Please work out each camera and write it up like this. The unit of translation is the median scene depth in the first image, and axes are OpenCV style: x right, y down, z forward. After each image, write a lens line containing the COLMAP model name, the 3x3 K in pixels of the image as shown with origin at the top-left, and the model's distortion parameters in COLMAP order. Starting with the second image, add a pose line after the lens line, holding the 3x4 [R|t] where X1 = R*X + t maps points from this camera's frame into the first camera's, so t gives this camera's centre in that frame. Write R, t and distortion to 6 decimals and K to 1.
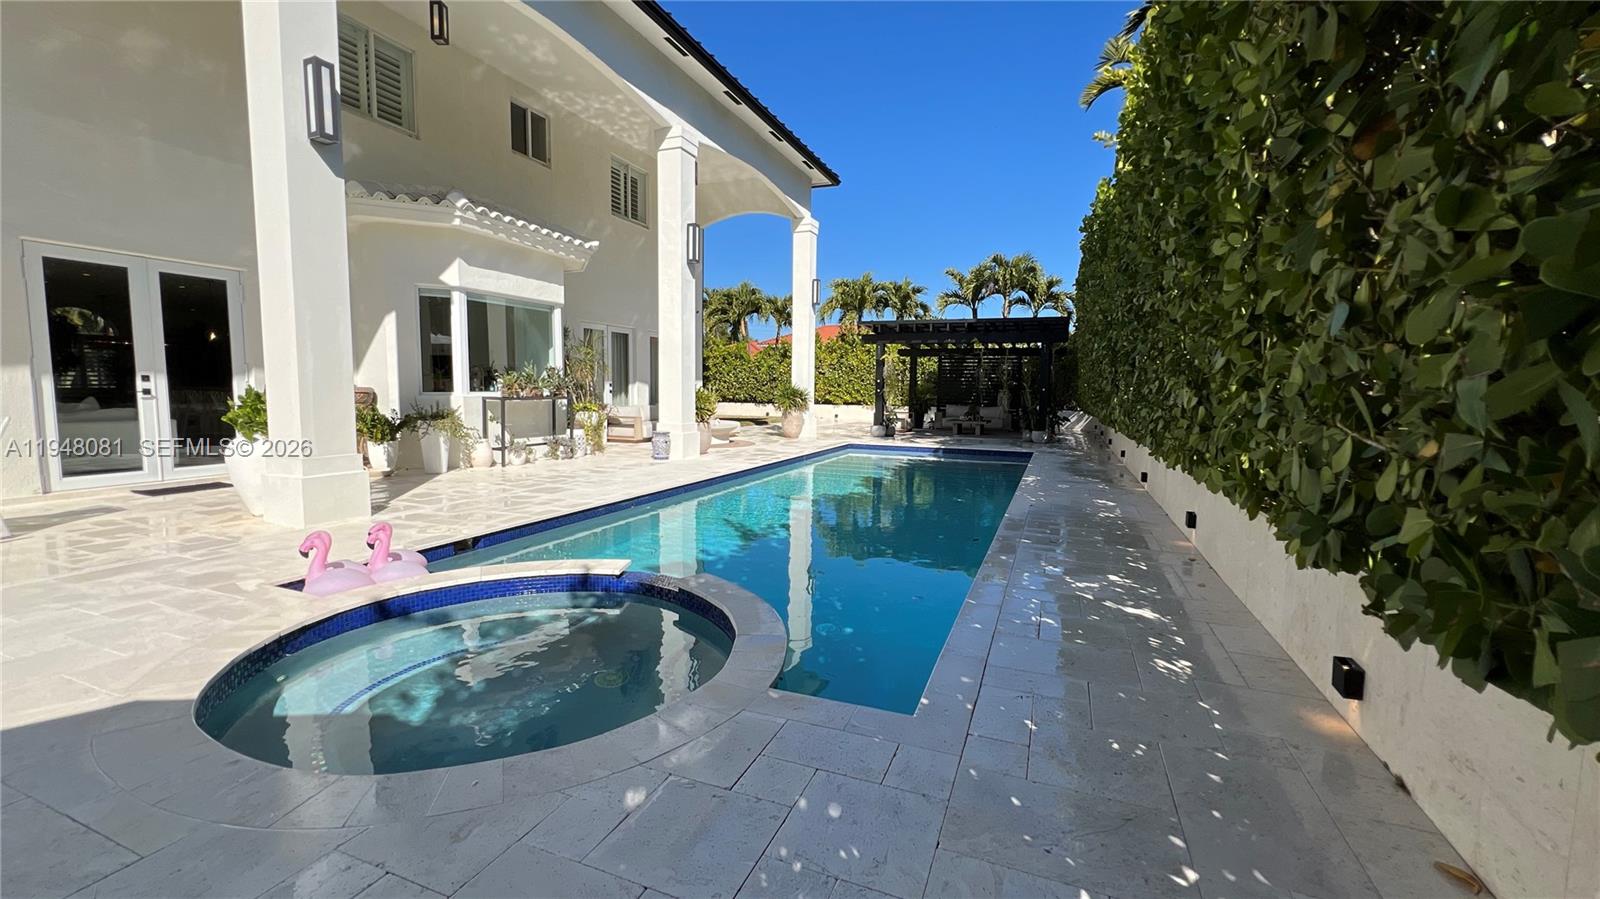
lens RADIAL K [[638.3, 0, 800.0], [0, 638.3, 449.5], [0, 0, 1]] dist [0.001200, 0.000169]
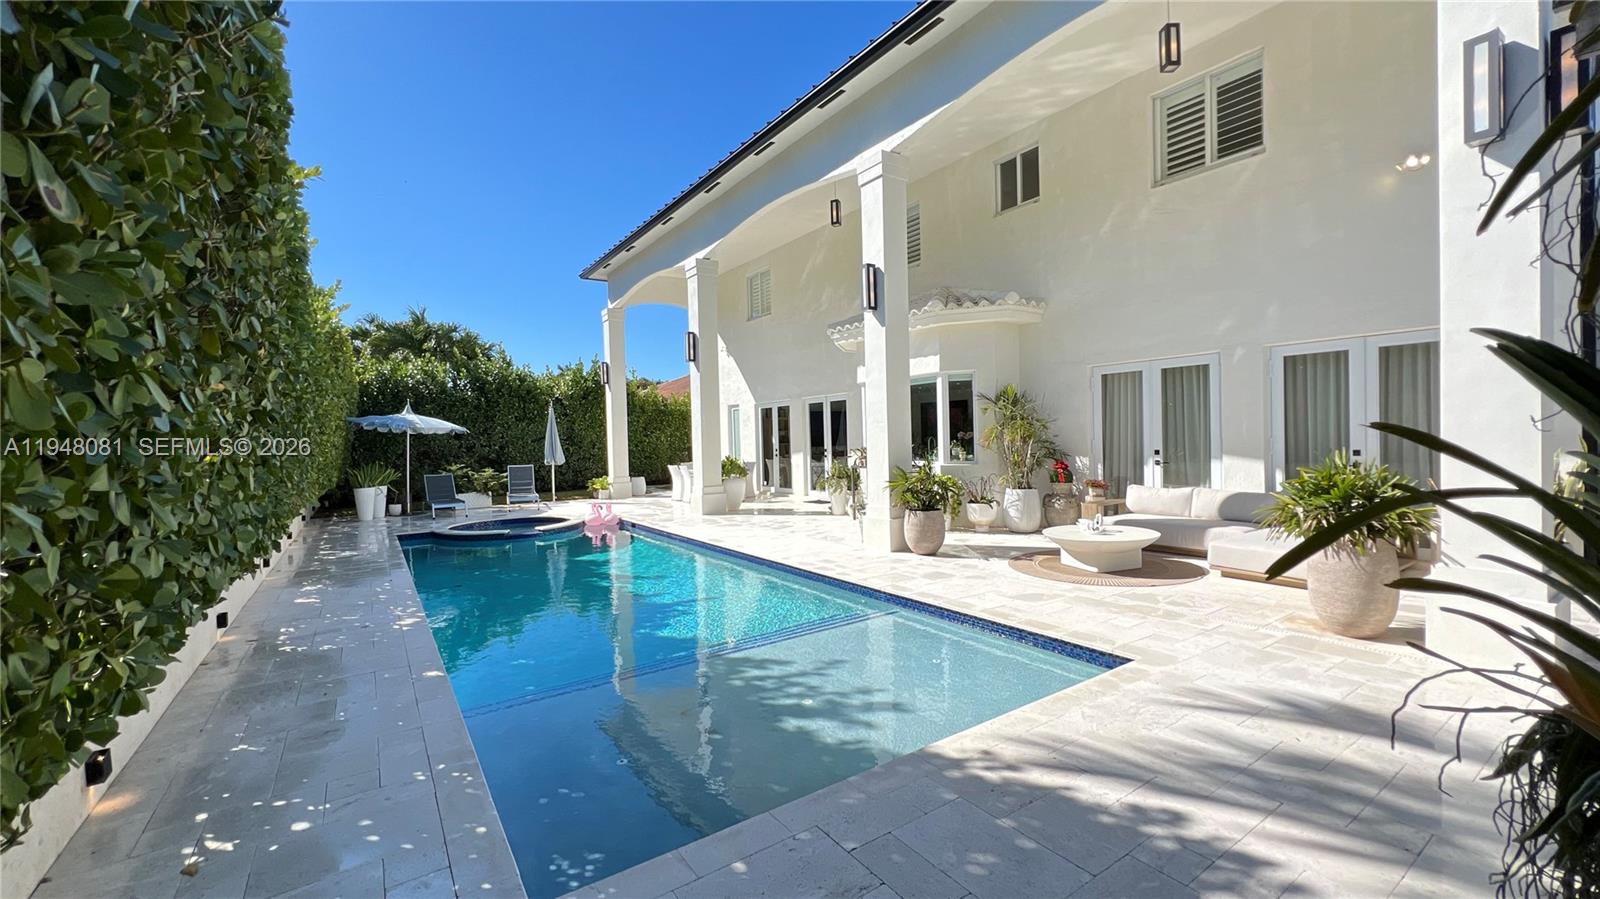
lens RADIAL K [[737.9, 0, 800.0], [0, 737.9, 449.5], [0, 0, 1]] dist [0.000219, 0.000010]
pose [[-0.616754, -0.012617, -0.787055, 0.649652], [-0.097628, 0.993378, 0.060579, -0.166780], [0.781078, 0.114201, -0.613902, 1.610266]]
